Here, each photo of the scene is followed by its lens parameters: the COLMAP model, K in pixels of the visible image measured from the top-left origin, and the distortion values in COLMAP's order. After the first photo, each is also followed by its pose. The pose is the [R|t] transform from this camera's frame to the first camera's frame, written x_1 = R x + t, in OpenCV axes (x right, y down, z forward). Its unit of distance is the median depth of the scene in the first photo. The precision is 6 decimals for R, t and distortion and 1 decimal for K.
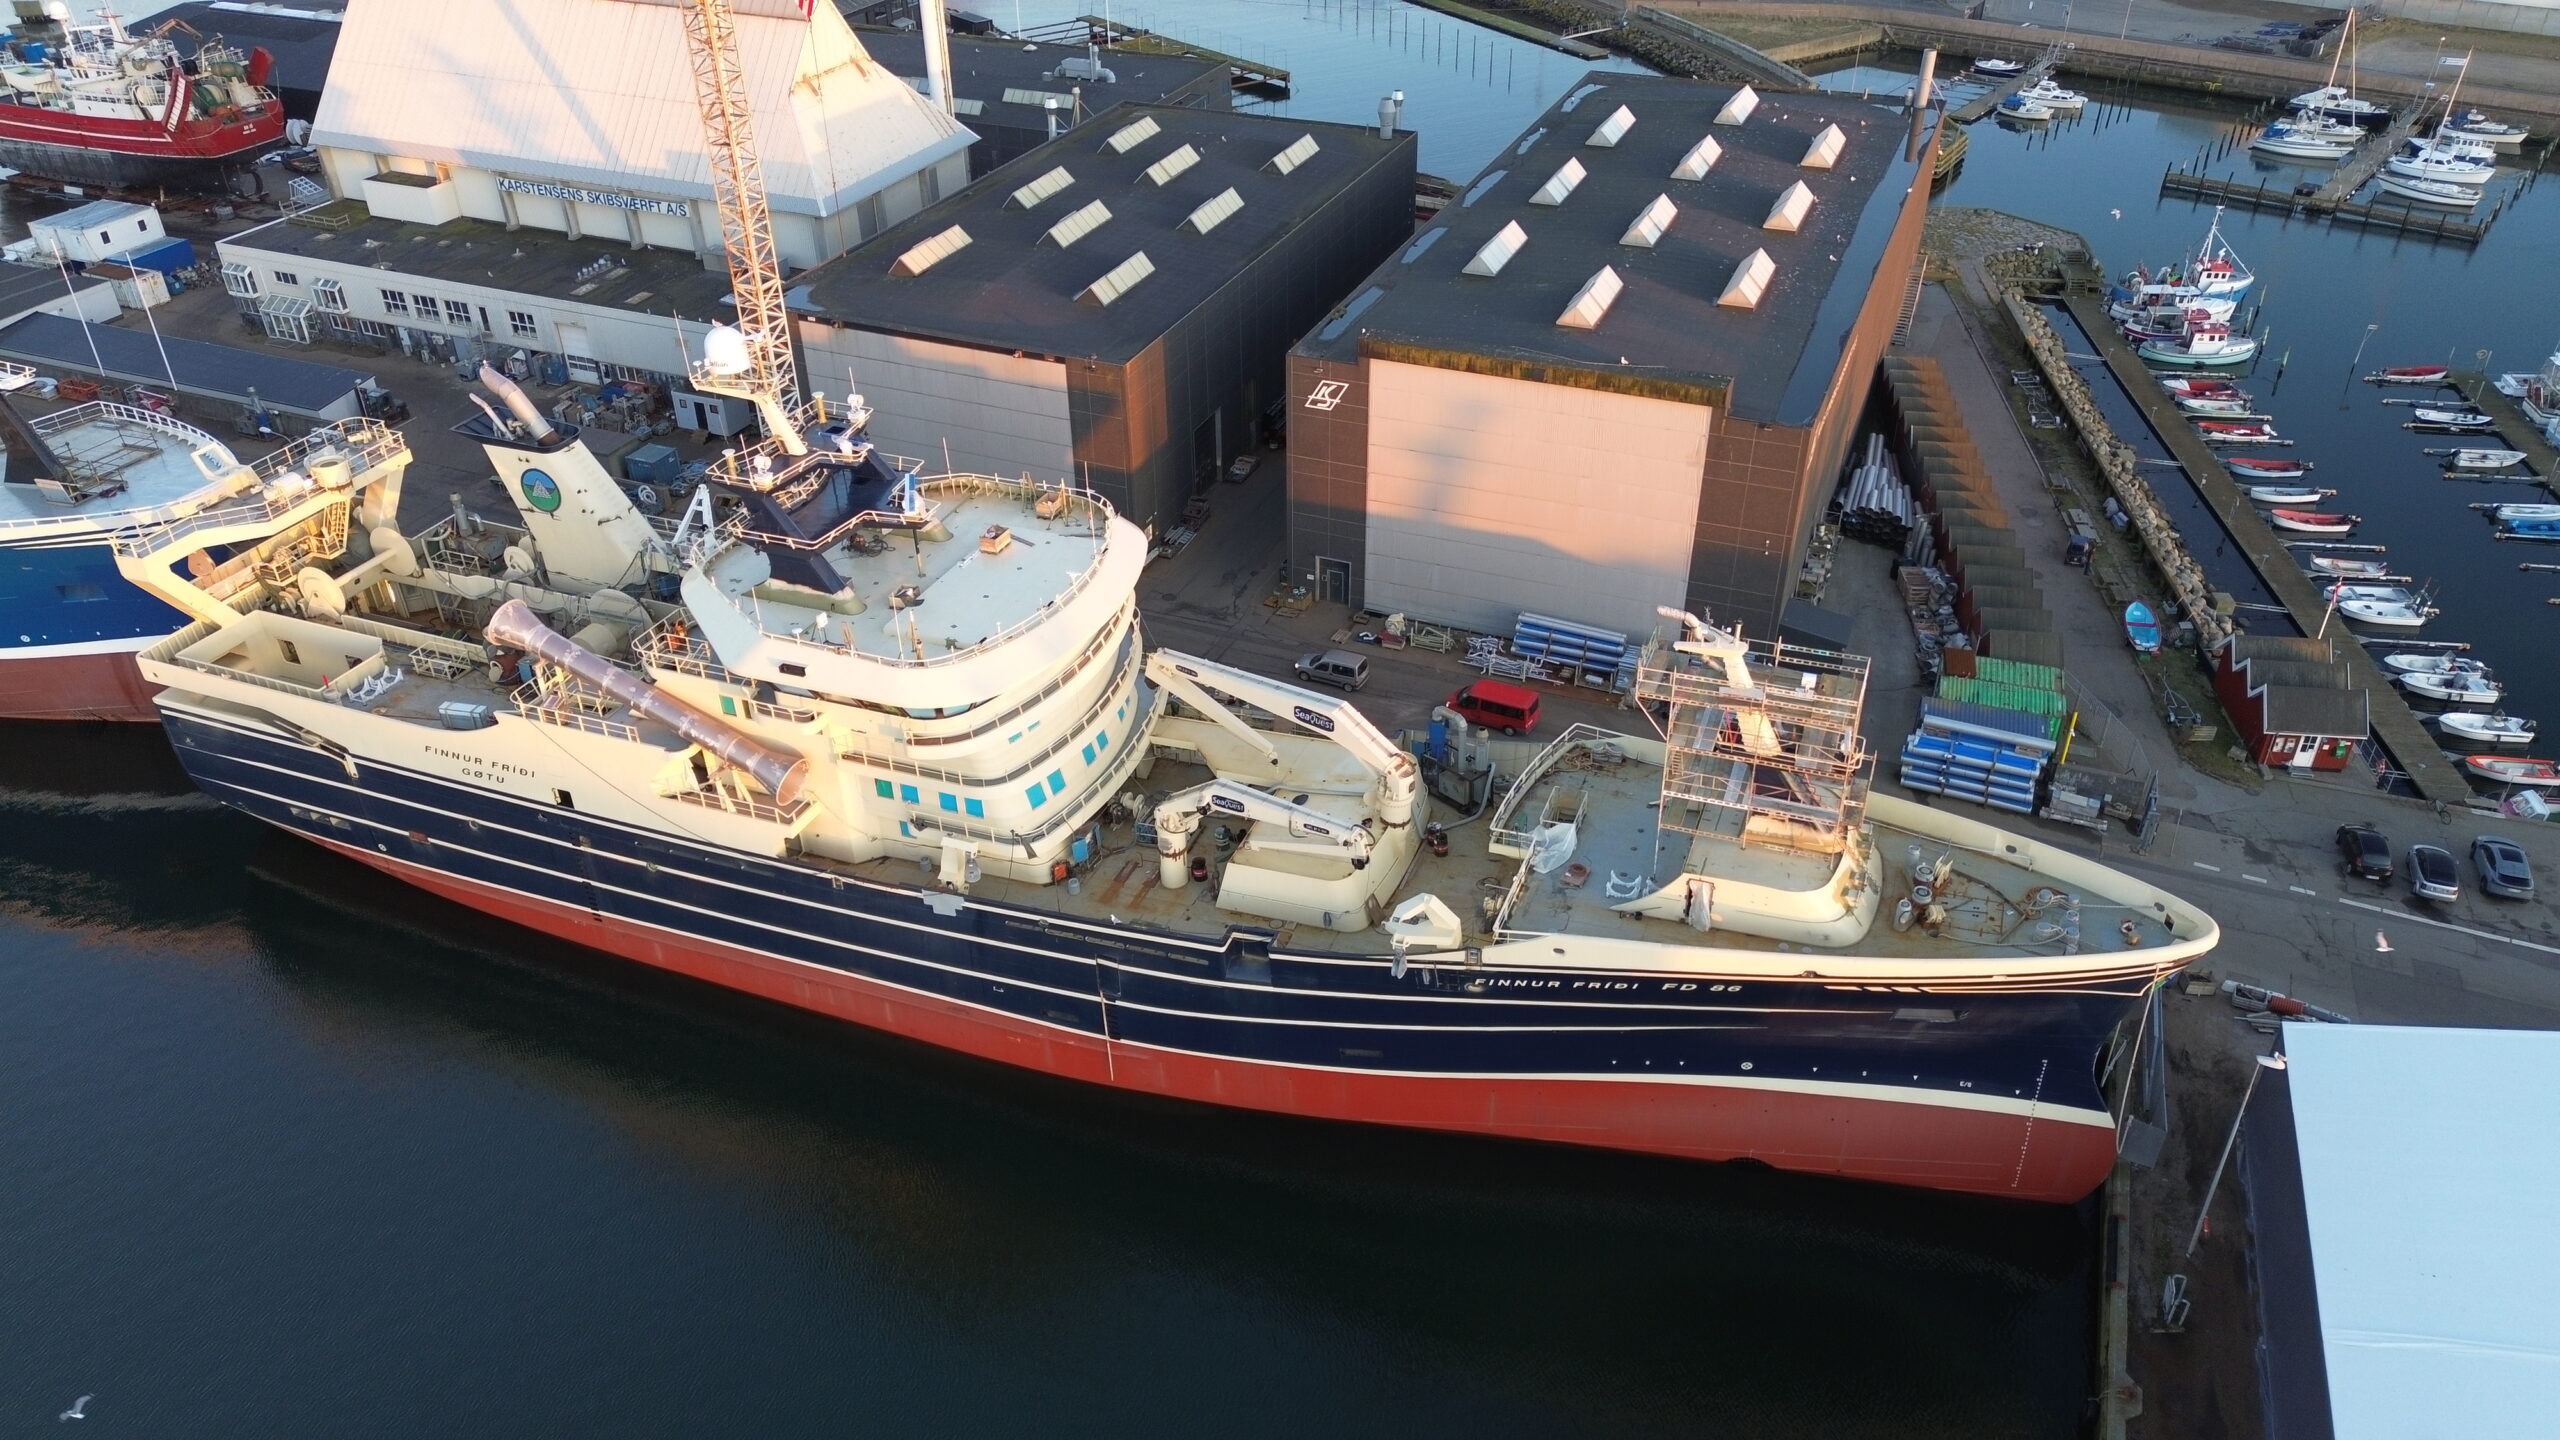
lens RADIAL K [[1821.6, 0, 1280.0], [0, 1821.6, 720.0], [0, 0, 1]] dist [0.074339, -0.070332]
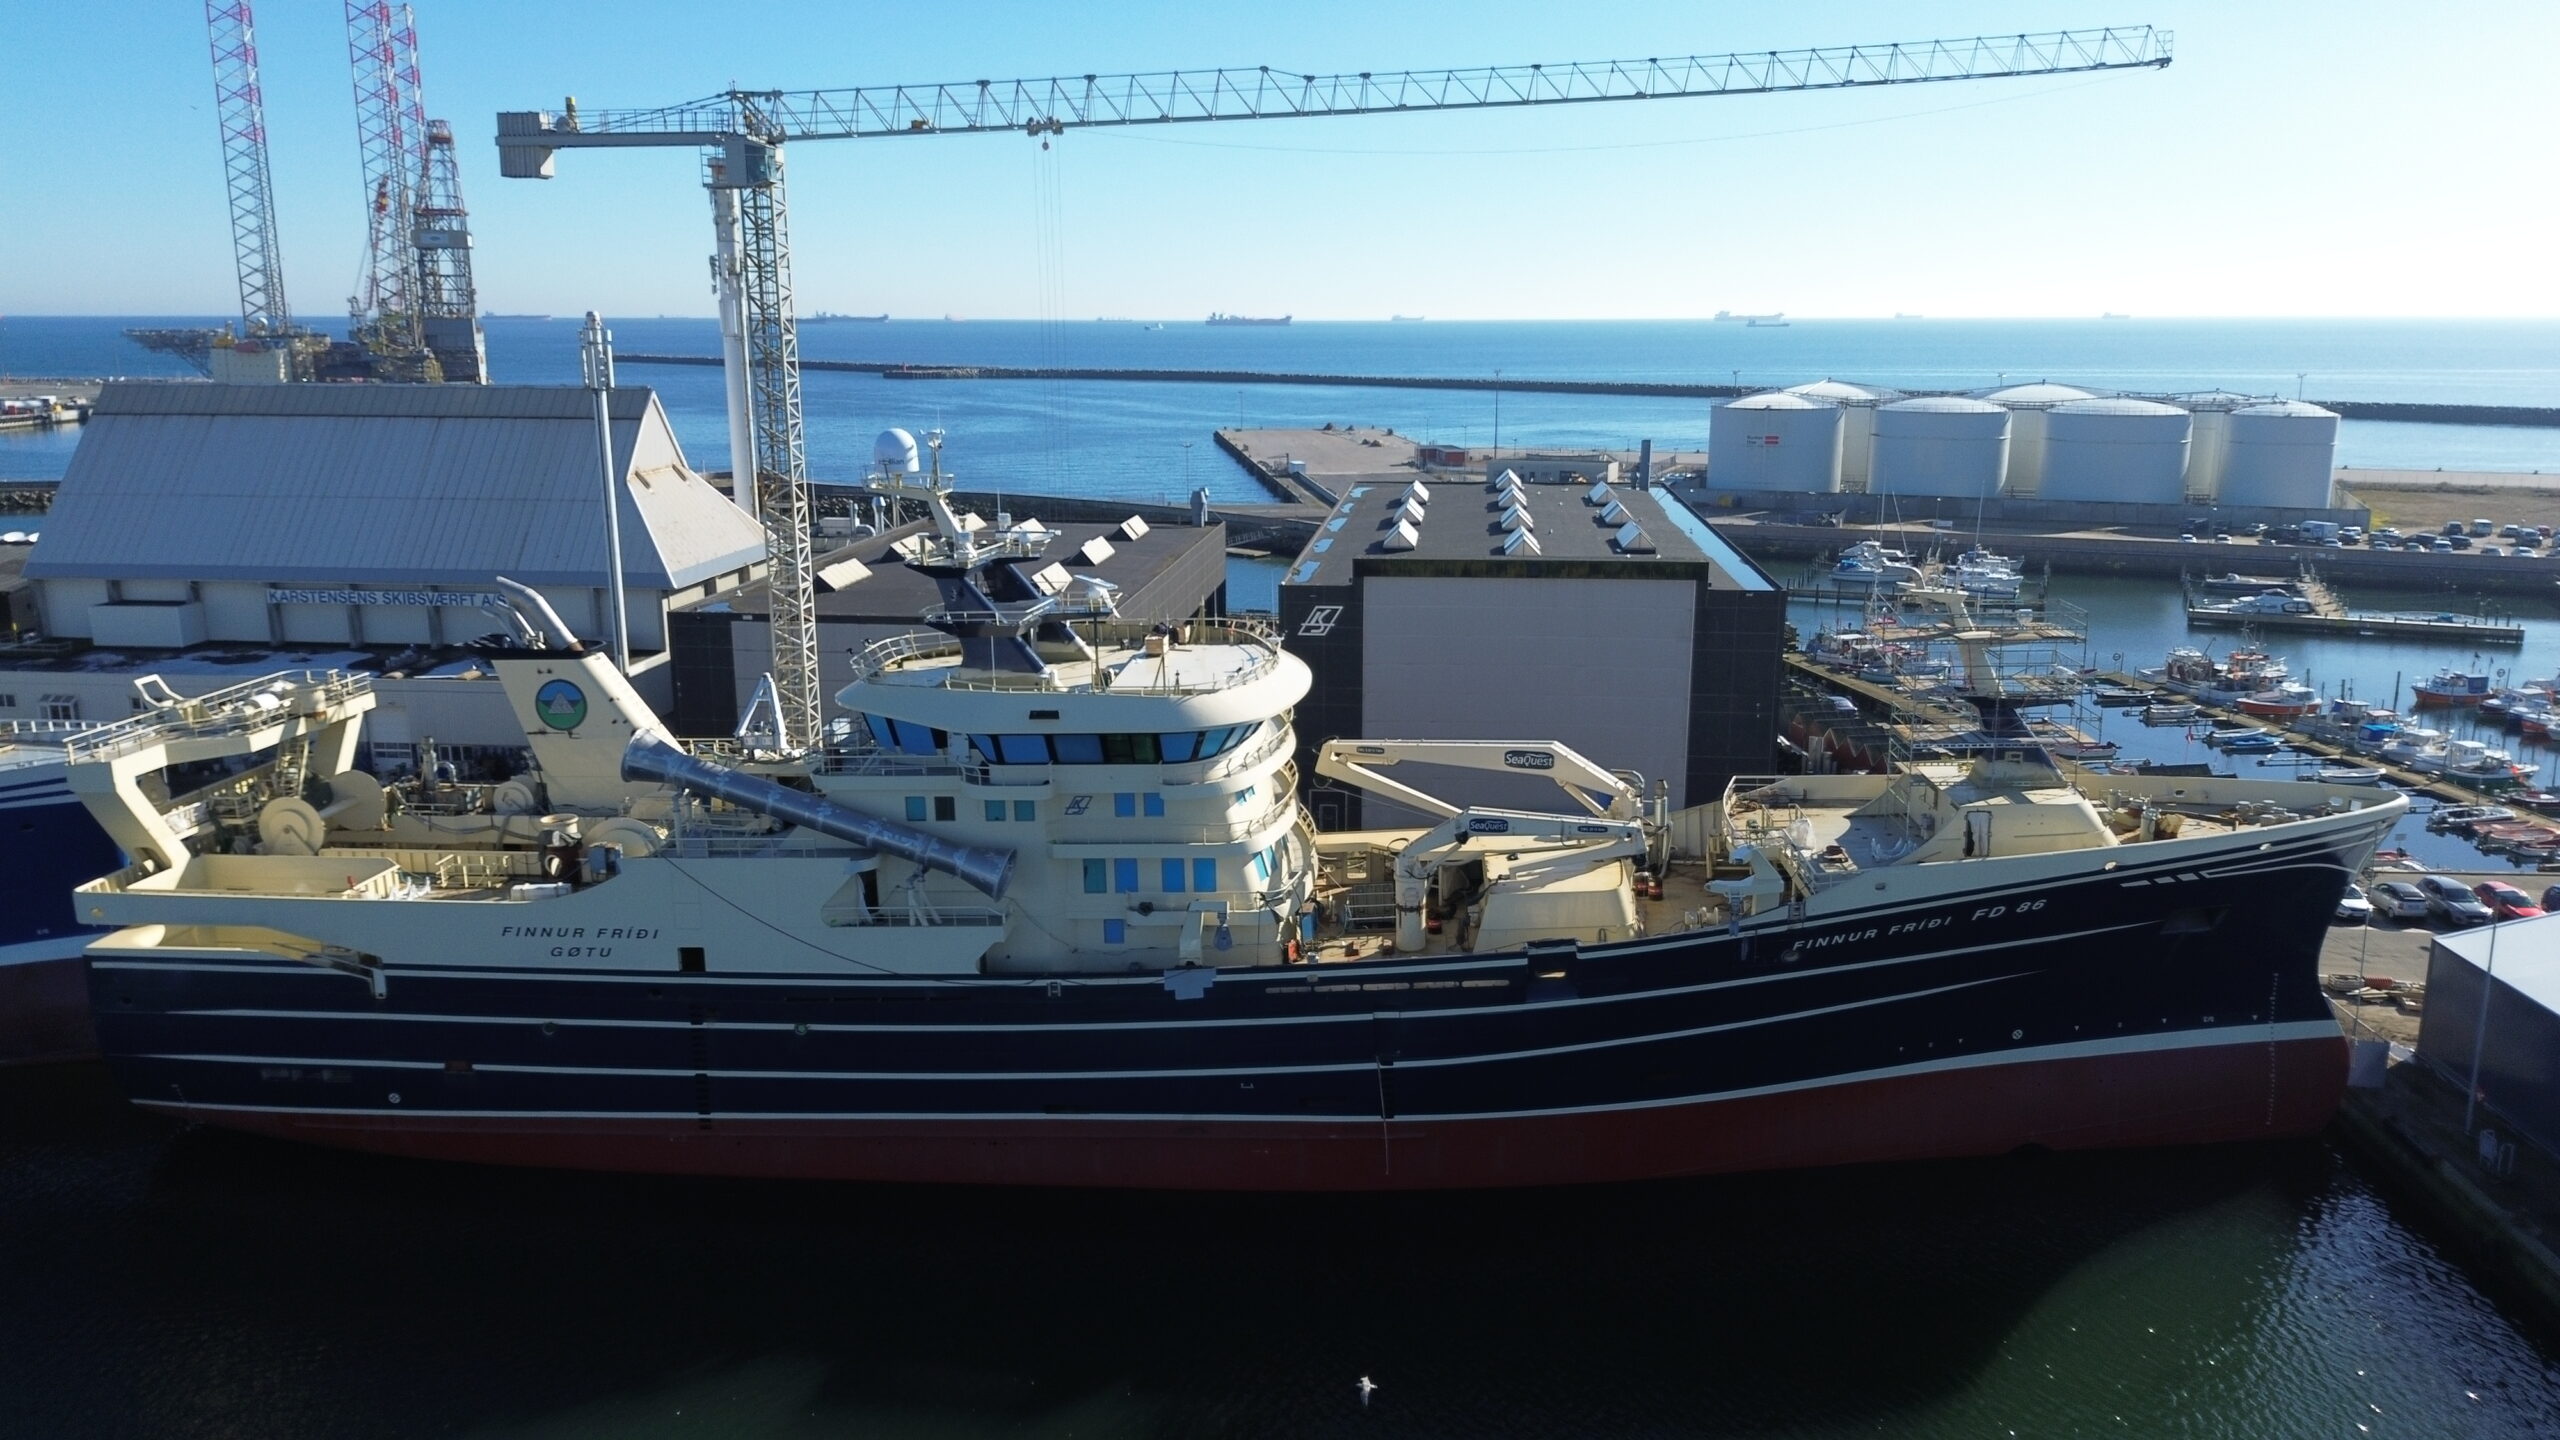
lens RADIAL K [[1852.9, 0, 1308.7], [0, 1852.9, 734.5], [0, 0, 1]] dist [0.058659, -0.082720]
pose [[0.952897, -0.057759, 0.297745, -0.366343], [0.159142, 0.930920, -0.328727, 0.275218], [-0.258190, 0.360627, 0.896263, 0.109235]]
